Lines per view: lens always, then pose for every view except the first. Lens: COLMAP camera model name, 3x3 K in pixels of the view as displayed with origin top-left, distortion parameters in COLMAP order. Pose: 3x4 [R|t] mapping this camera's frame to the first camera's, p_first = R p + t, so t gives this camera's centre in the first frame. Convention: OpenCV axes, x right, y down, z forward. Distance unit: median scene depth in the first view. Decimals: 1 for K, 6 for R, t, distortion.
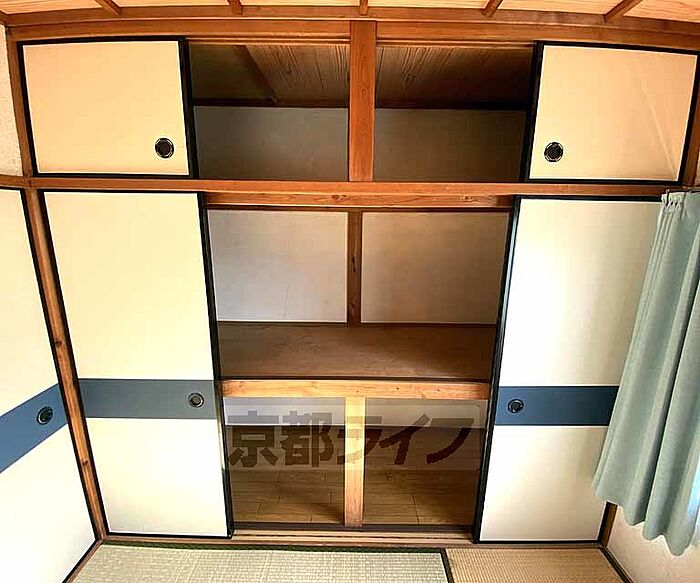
lens RADIAL K [[317.9, 0, 350.7], [0, 317.9, 291.9], [0, 0, 1]] dist [0.000417, -0.009826]
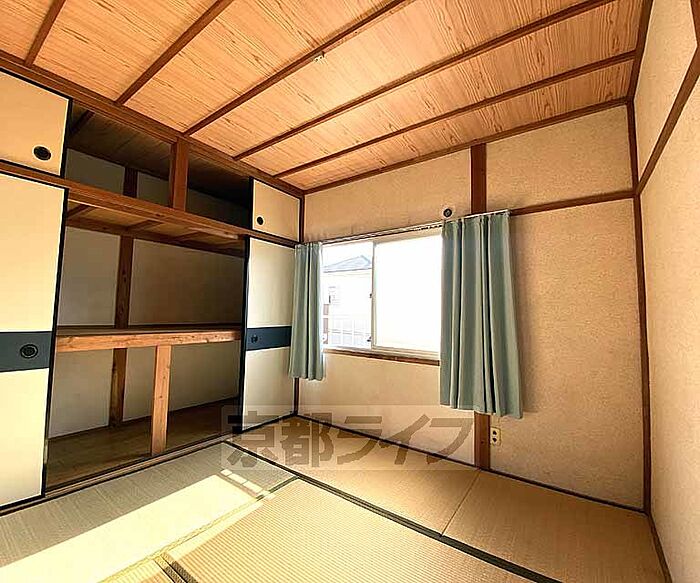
lens RADIAL K [[317.9, 0, 354.6], [0, 317.9, 294.7], [0, 0, 1]] dist [0.000417, -0.009826]
pose [[0.559397, 0.048101, 0.827503, -0.805124], [0.164770, 0.971939, -0.167883, 0.545505], [-0.812358, 0.230260, 0.535774, -0.647616]]
